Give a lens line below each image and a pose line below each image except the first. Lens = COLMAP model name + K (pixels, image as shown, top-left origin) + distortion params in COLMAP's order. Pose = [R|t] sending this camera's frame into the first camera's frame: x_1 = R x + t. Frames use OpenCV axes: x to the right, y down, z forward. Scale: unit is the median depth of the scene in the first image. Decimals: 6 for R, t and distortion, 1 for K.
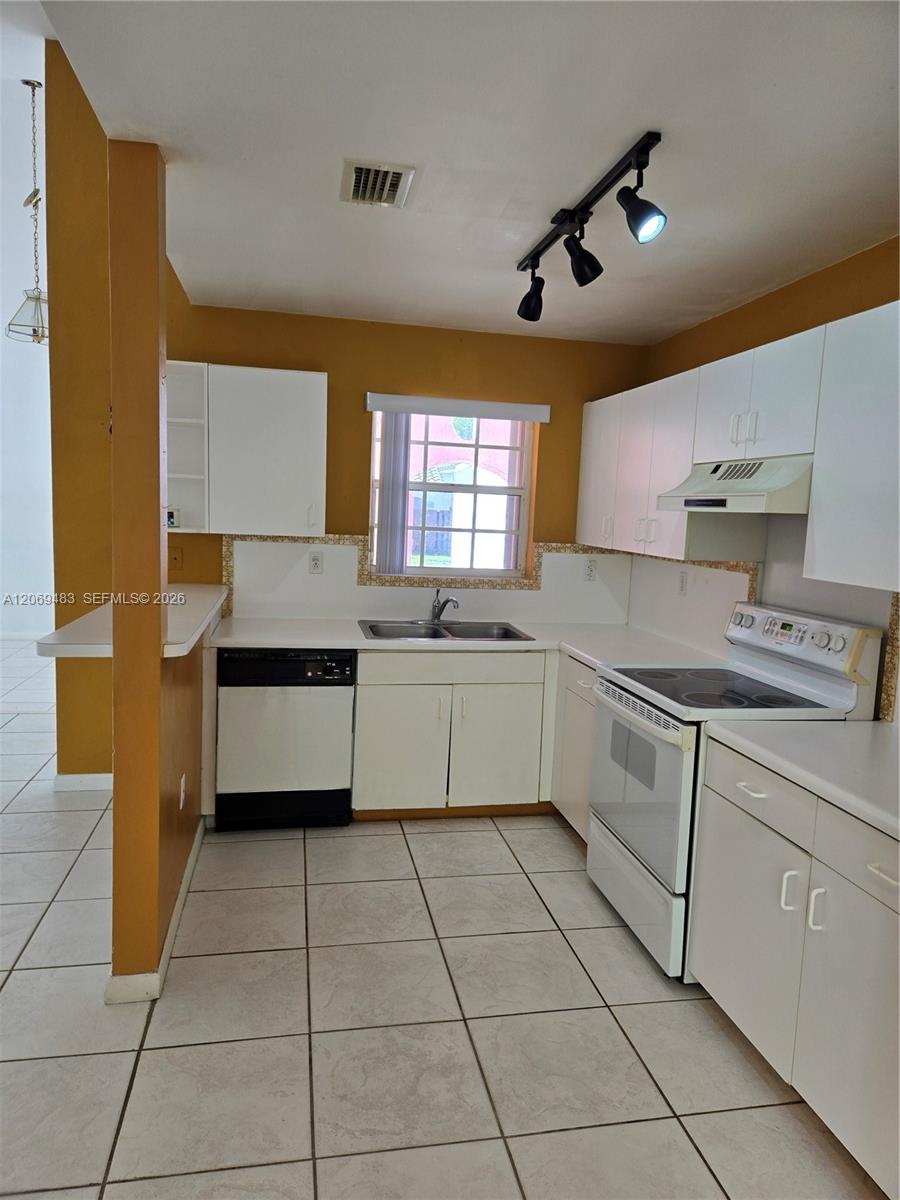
lens RADIAL K [[801.7, 0, 454.3], [0, 801.7, 604.7], [0, 0, 1]] dist [0.081732, -0.064314]
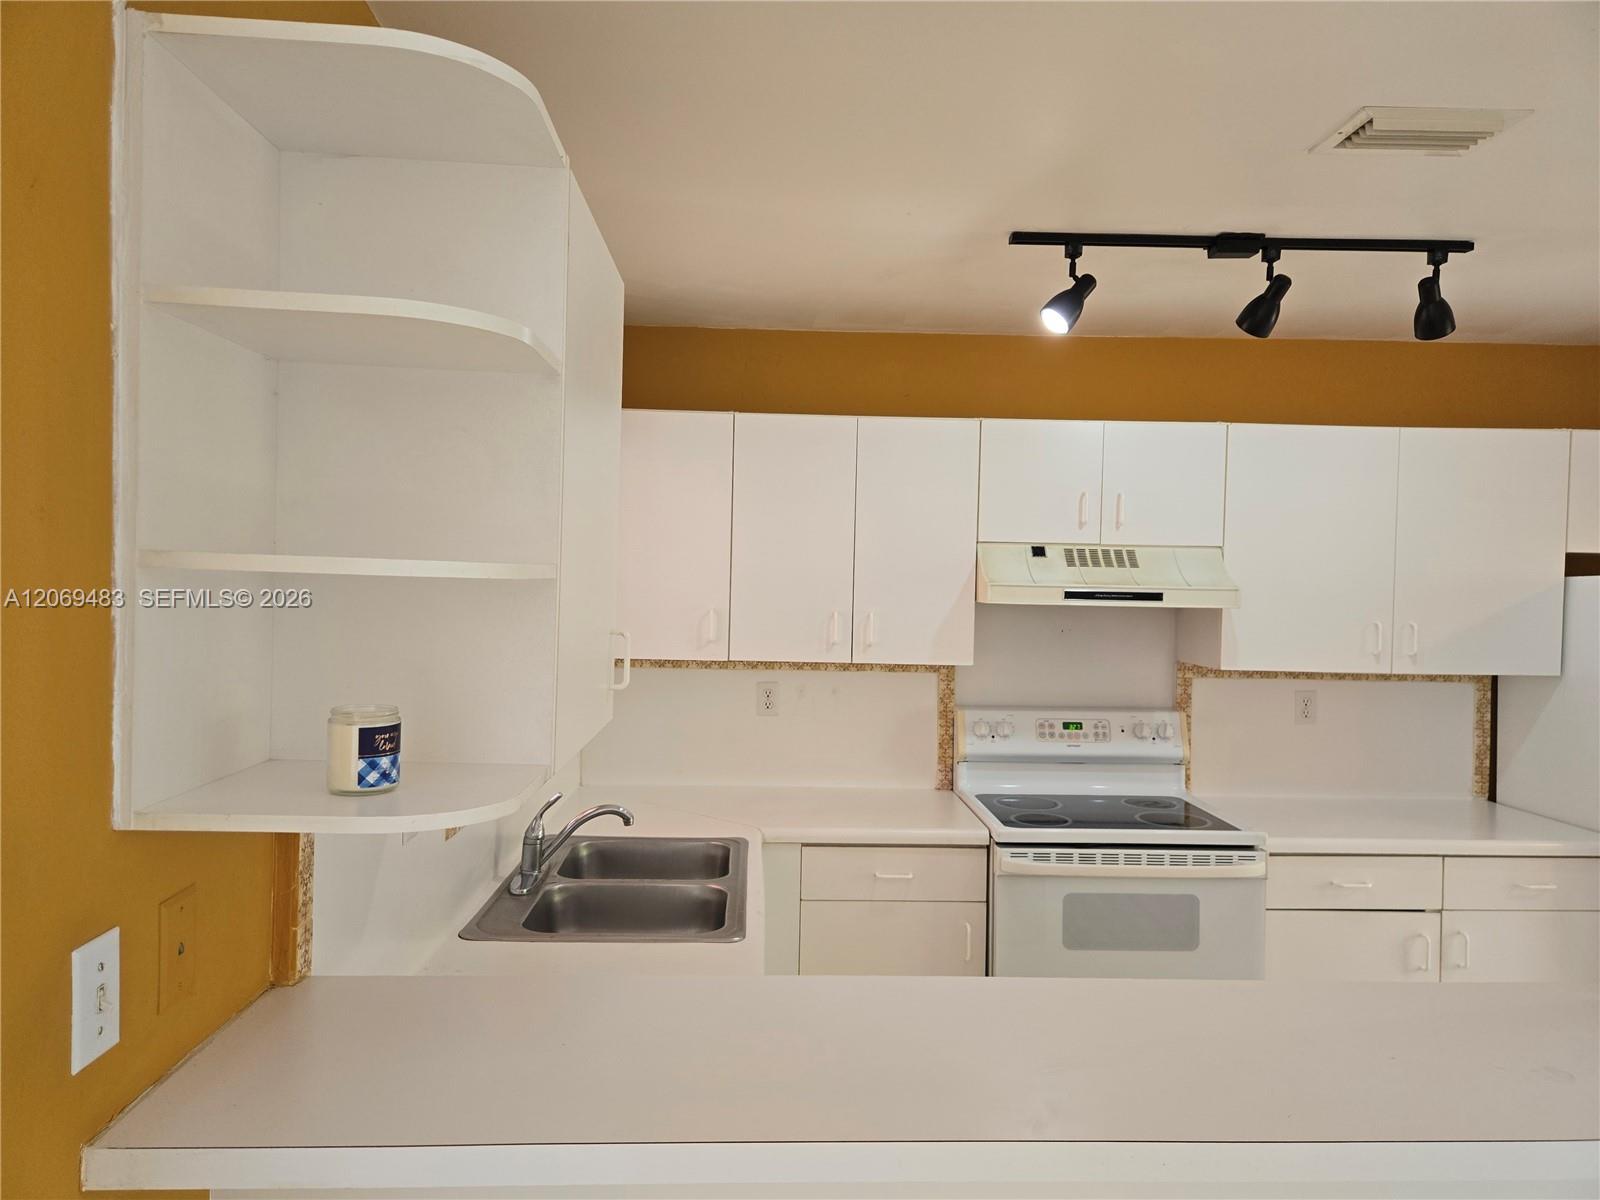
lens RADIAL K [[1078.1, 0, 800.0], [0, 1078.1, 600.0], [0, 0, 1]] dist [0.077058, -0.065720]
pose [[0.161364, -0.057735, 0.985205, -0.730575], [0.105440, 0.993582, 0.040956, -0.172317], [-0.981246, 0.097271, 0.166416, 0.963776]]
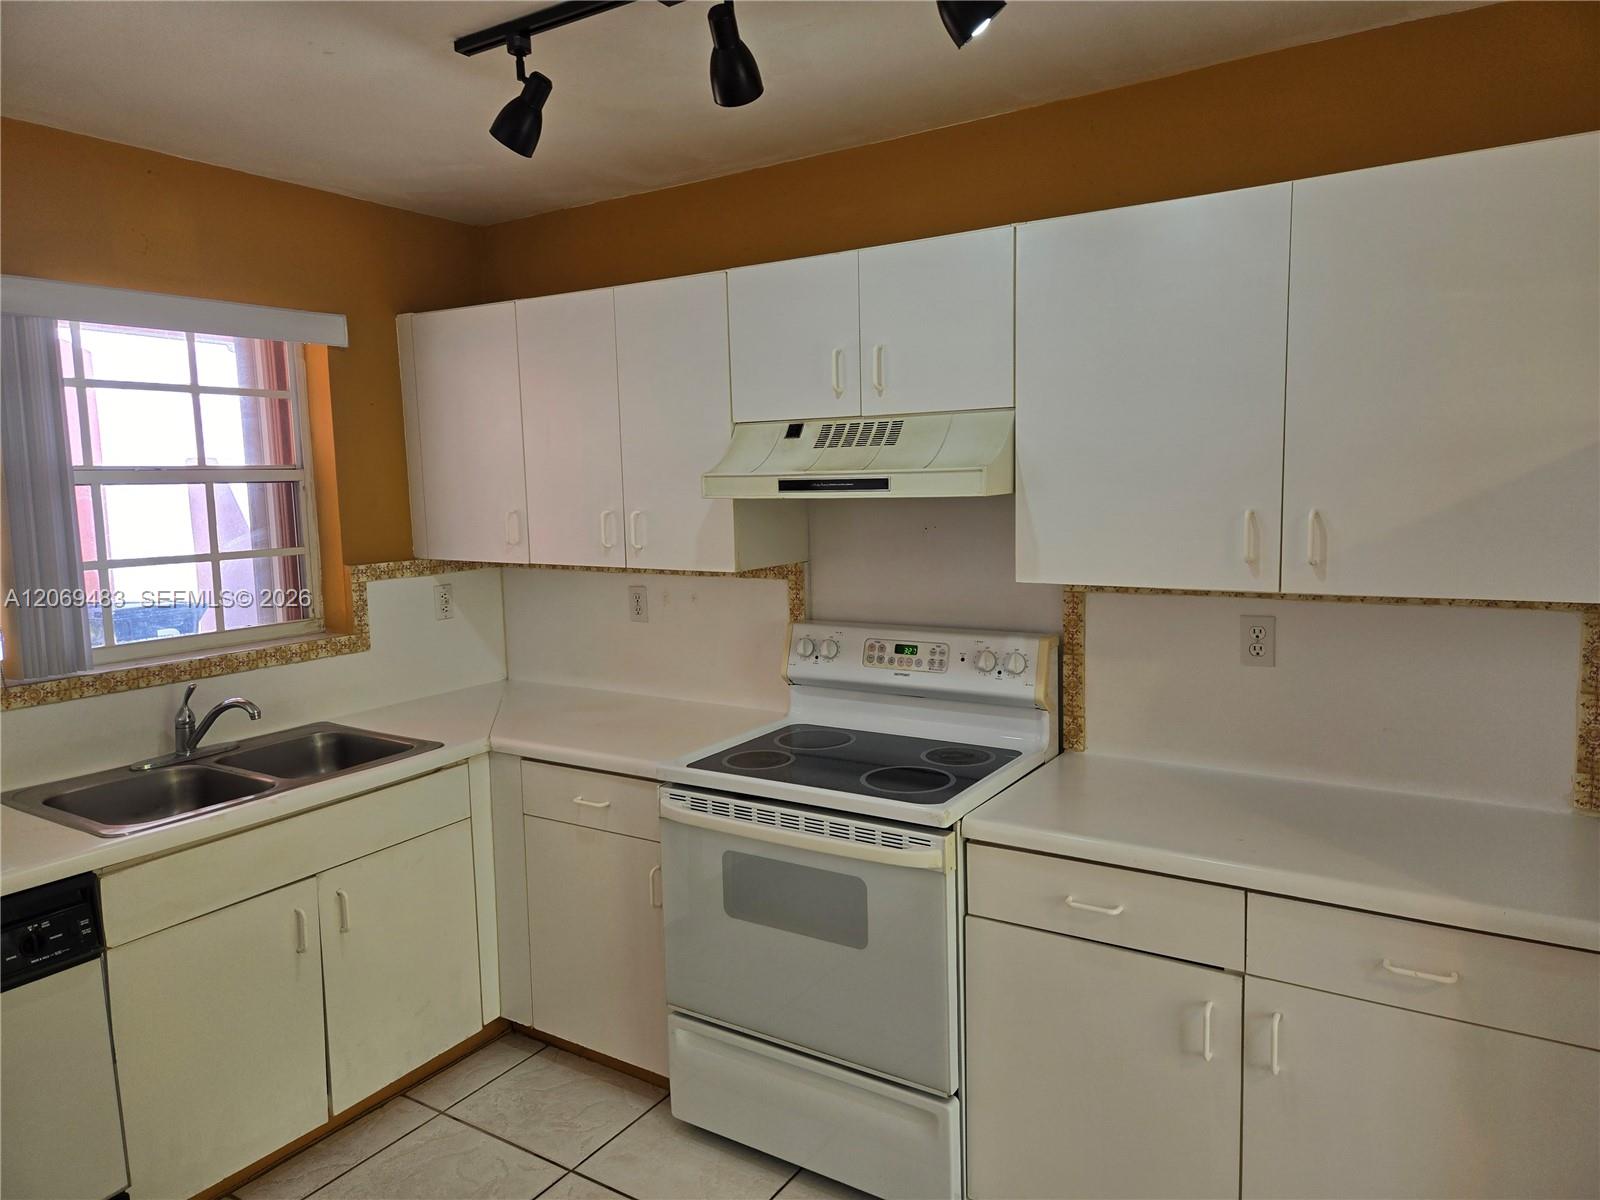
lens RADIAL K [[1069.0, 0, 793.9], [0, 1069.0, 597.0], [0, 0, 1]] dist [0.081732, -0.064314]
pose [[0.698559, -0.141753, 0.701371, -0.277139], [0.138857, 0.988403, 0.061465, -0.079883], [-0.701951, 0.054453, 0.710141, 0.355449]]
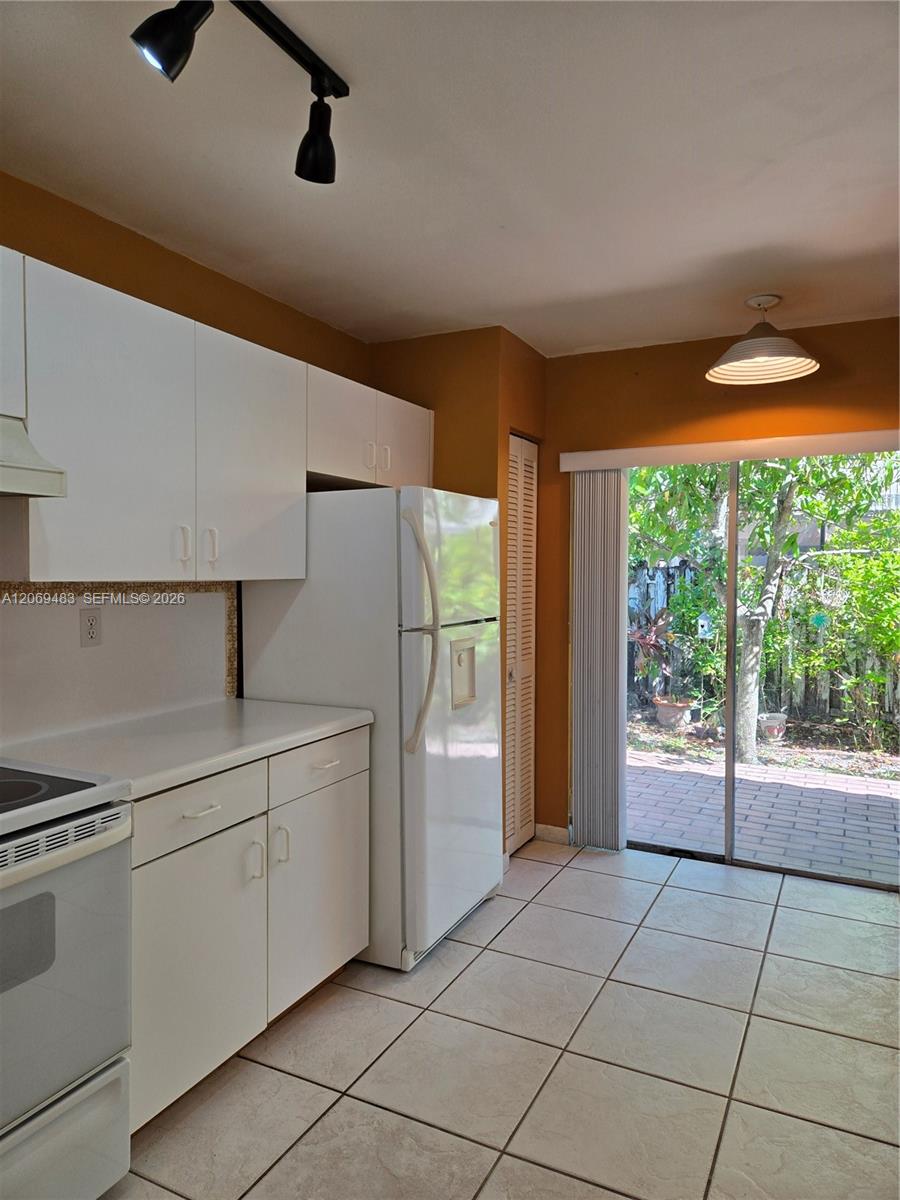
lens RADIAL K [[808.6, 0, 450.0], [0, 808.6, 600.0], [0, 0, 1]] dist [0.077058, -0.065720]
pose [[-0.780061, -0.074678, 0.621231, -0.272112], [0.033754, 0.986384, 0.160956, -0.097226], [-0.624793, 0.146524, -0.766919, 1.017444]]
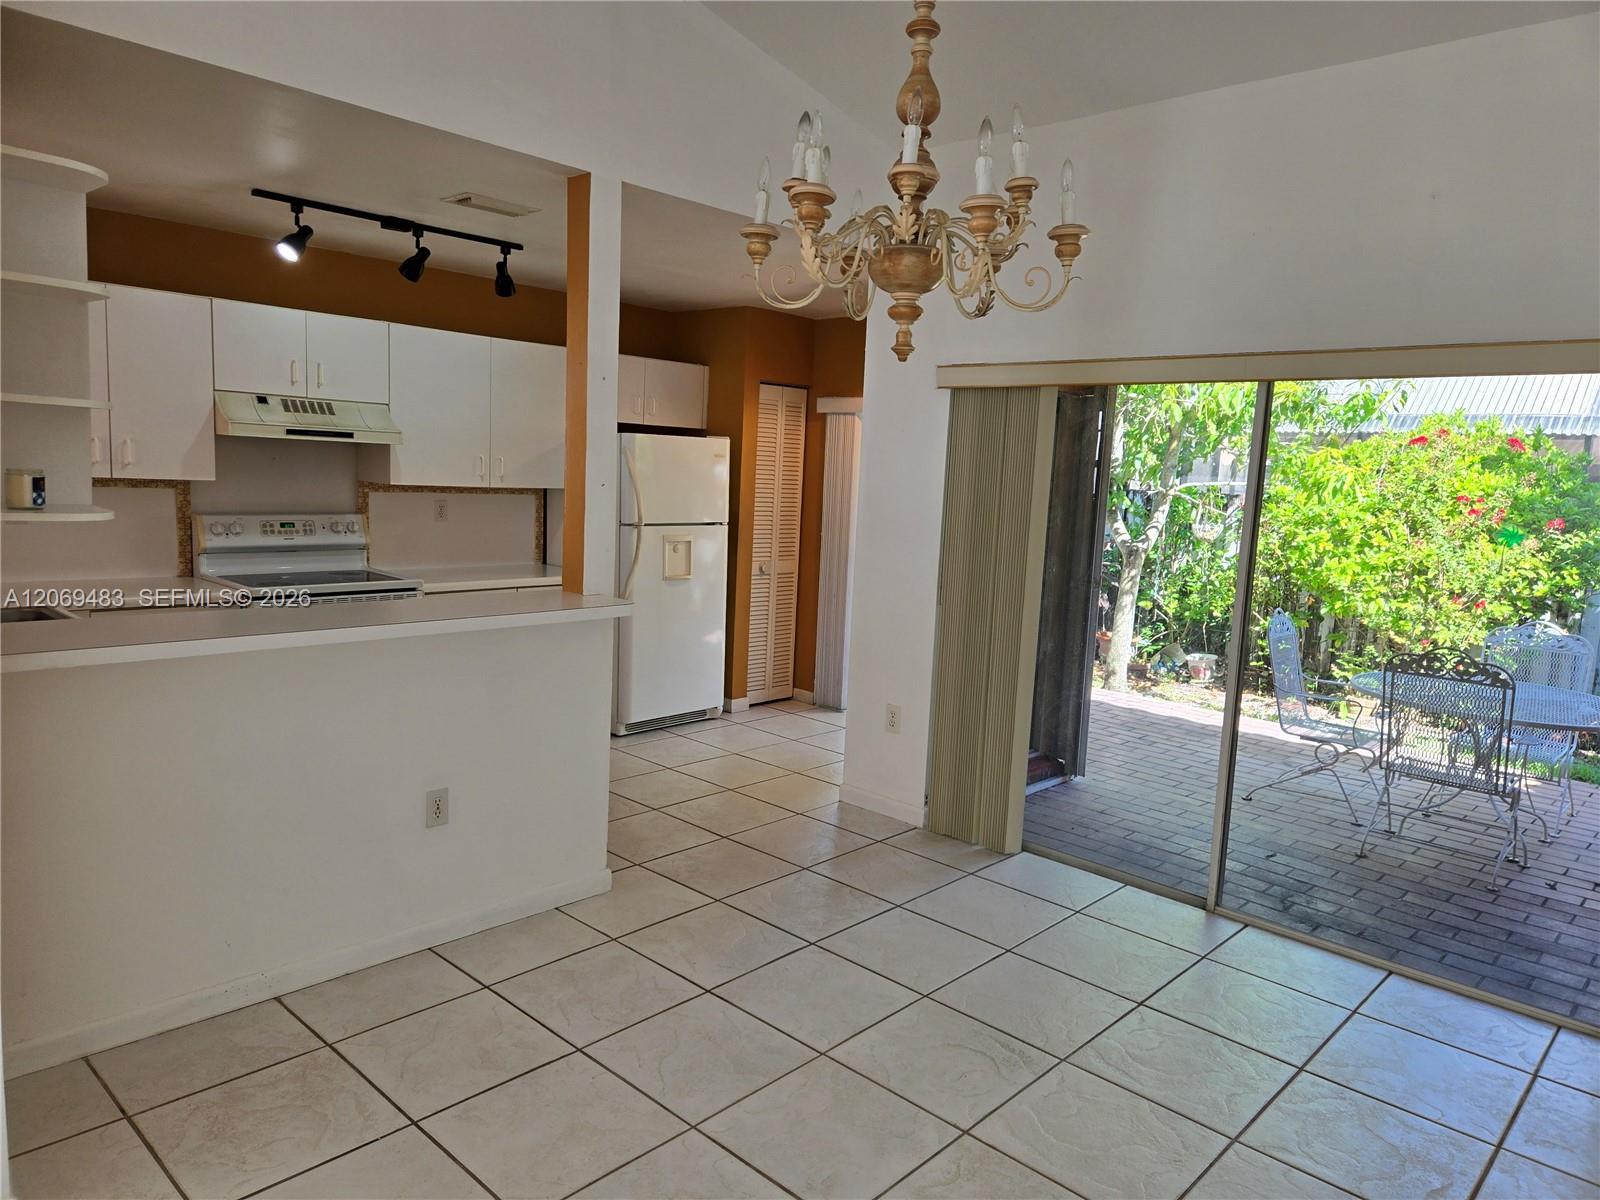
lens RADIAL K [[1069.0, 0, 793.9], [0, 1069.0, 597.0], [0, 0, 1]] dist [0.081732, -0.064314]
pose [[-0.563805, -0.172475, 0.807698, -1.296668], [0.026852, 0.973607, 0.226647, -0.205544], [-0.825471, 0.149473, -0.544293, 1.148864]]
